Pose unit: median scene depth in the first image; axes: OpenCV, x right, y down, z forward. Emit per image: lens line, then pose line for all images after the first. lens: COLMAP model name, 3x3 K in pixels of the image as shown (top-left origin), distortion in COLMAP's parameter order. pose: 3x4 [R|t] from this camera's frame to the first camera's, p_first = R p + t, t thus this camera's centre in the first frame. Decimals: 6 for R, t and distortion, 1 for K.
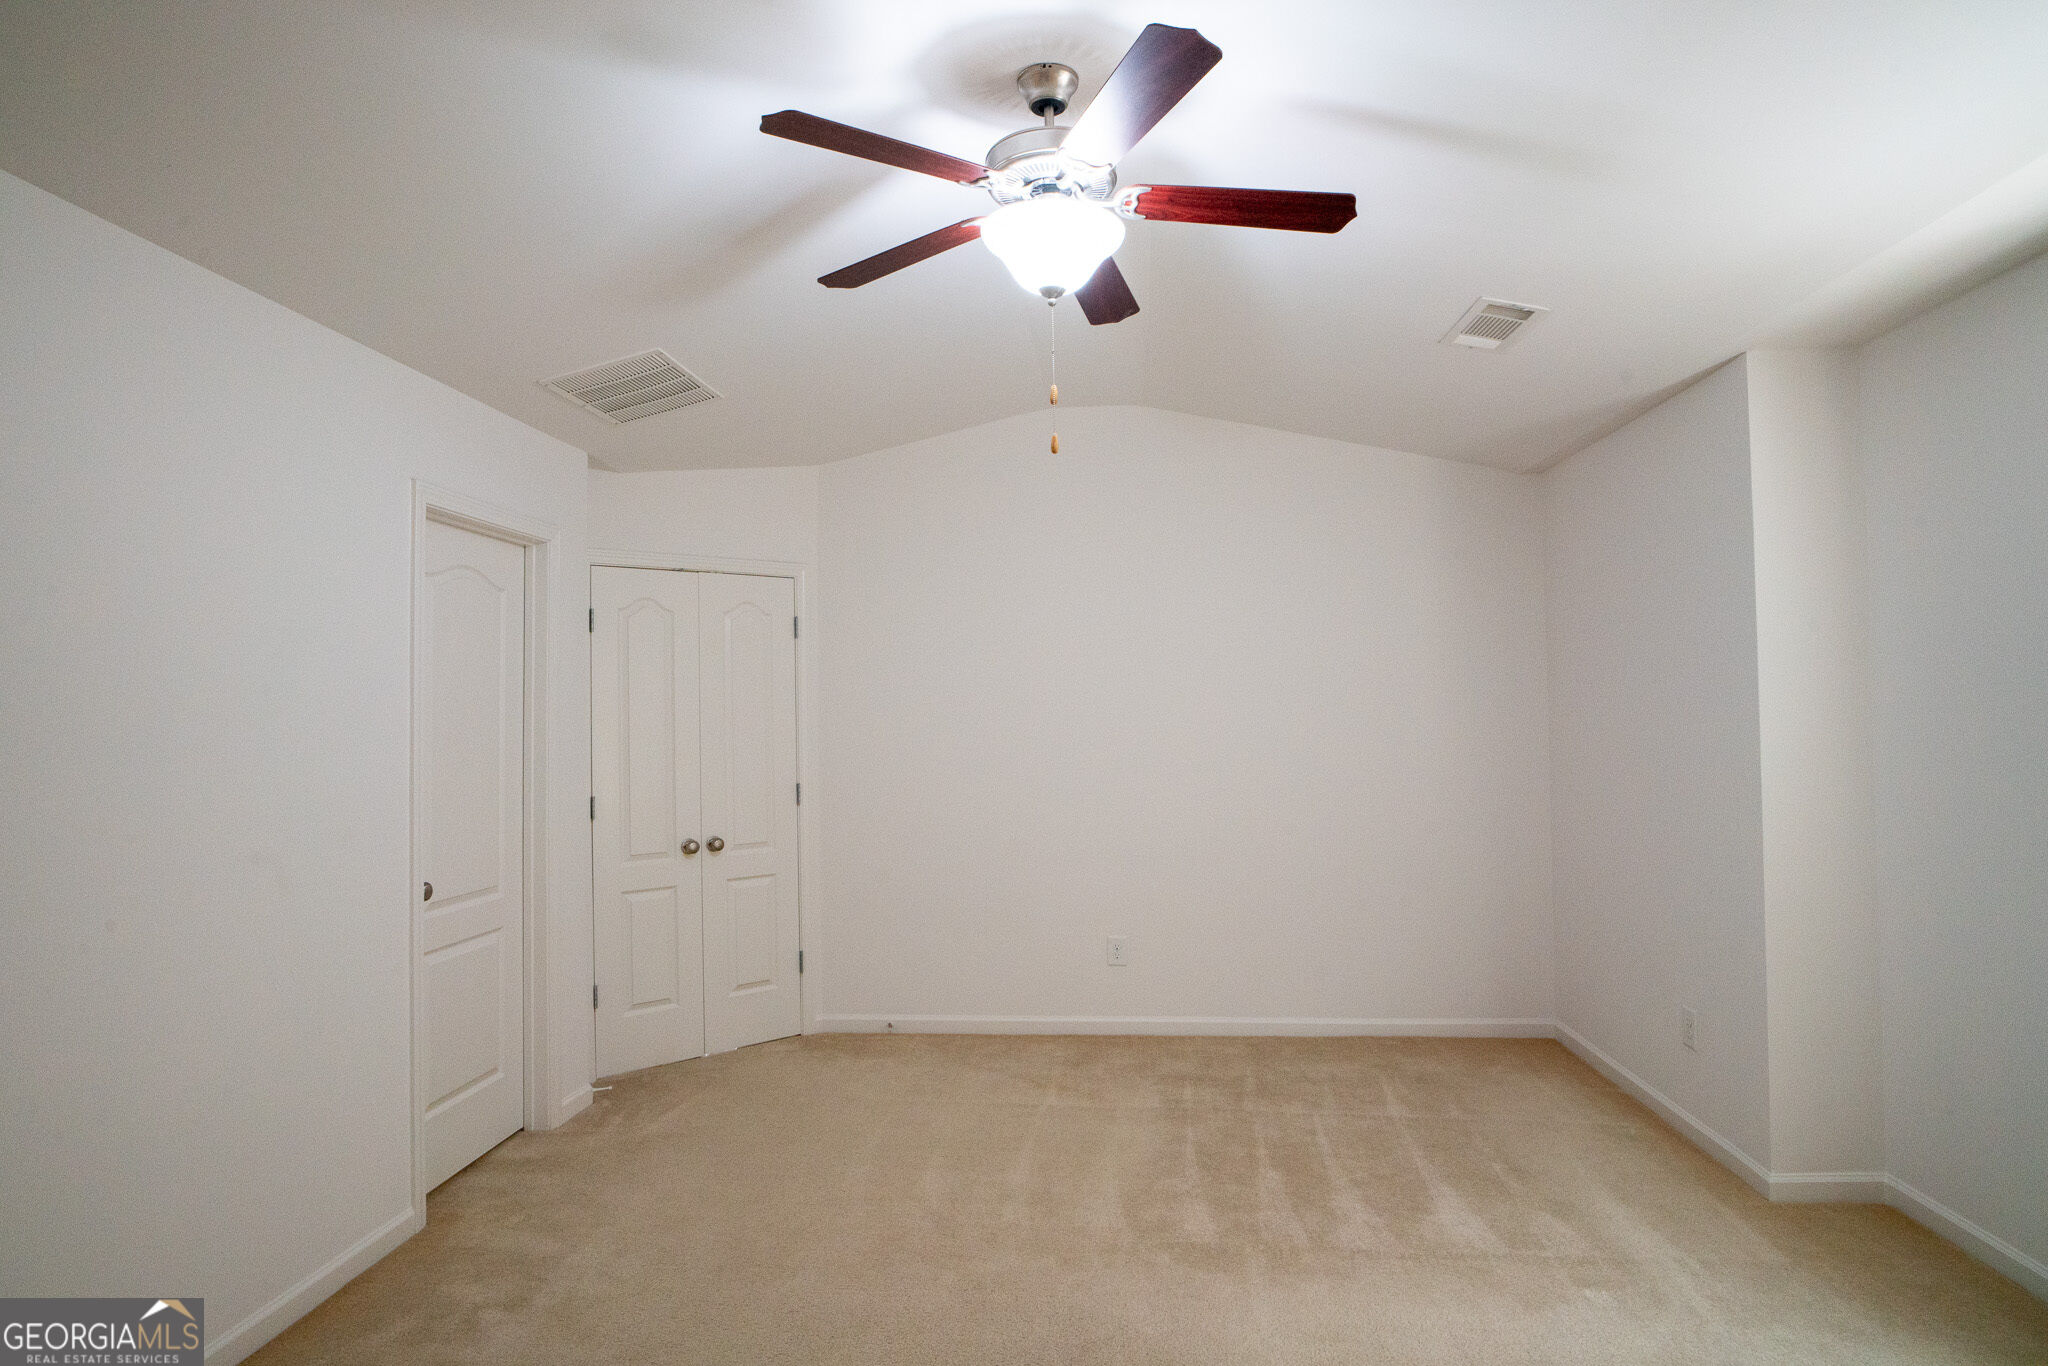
lens RADIAL K [[1065.8, 0, 1015.1], [0, 1065.8, 683.9], [0, 0, 1]] dist [-0.033943, 0.018119]
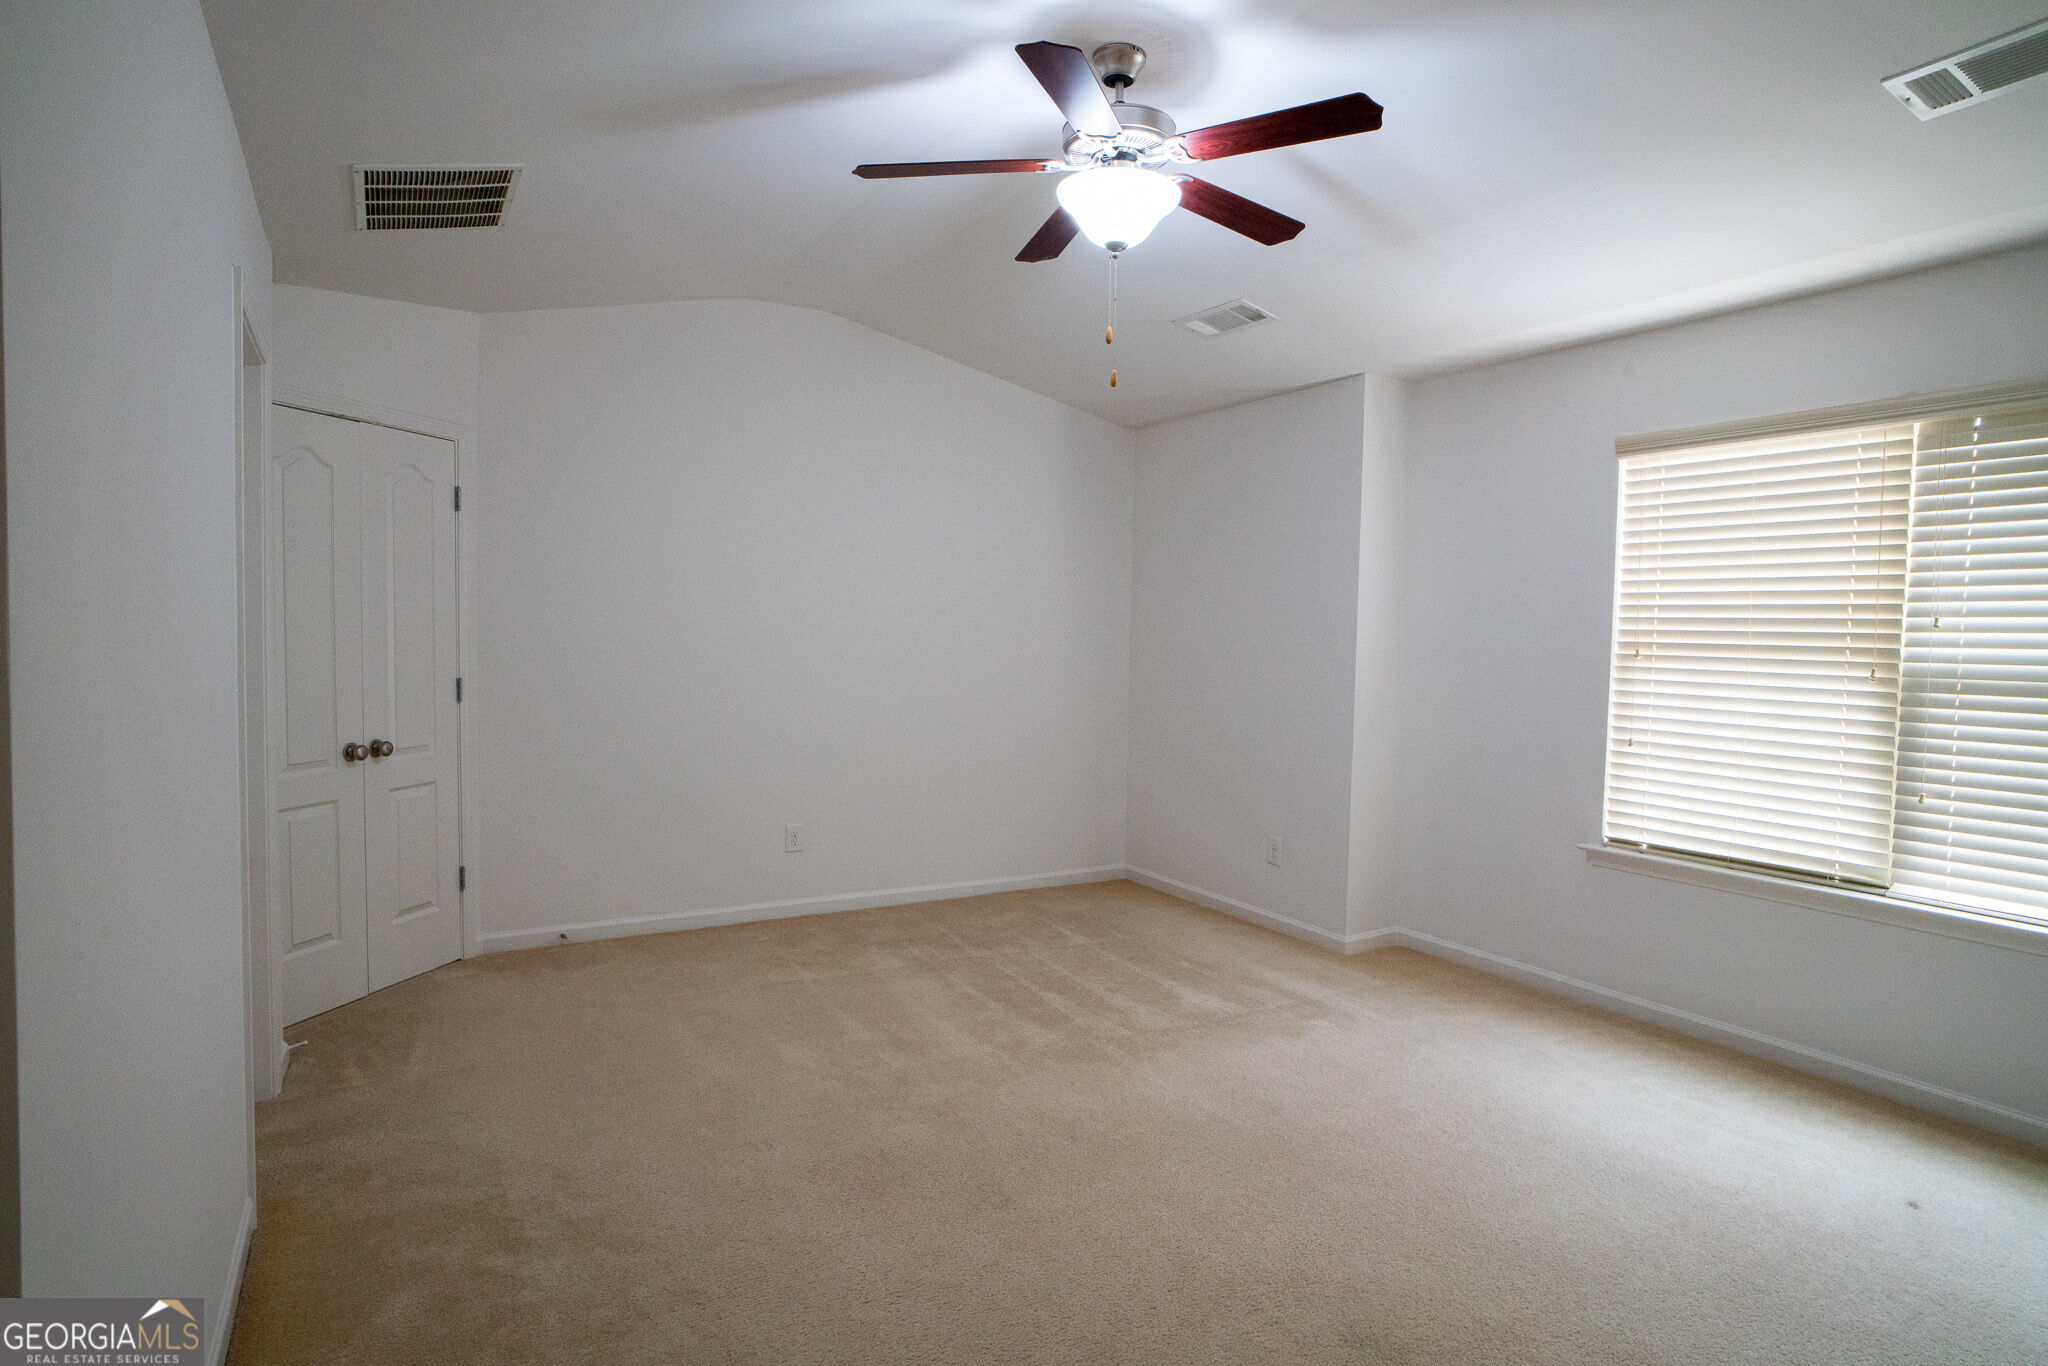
lens RADIAL K [[1065.8, 0, 1015.1], [0, 1065.8, 683.9], [0, 0, 1]] dist [-0.033943, 0.018119]
pose [[0.828294, -0.000372, 0.560293, -0.451397], [-0.050073, 0.995949, 0.074686, 0.015545], [-0.558052, -0.089917, 0.824920, 0.041576]]
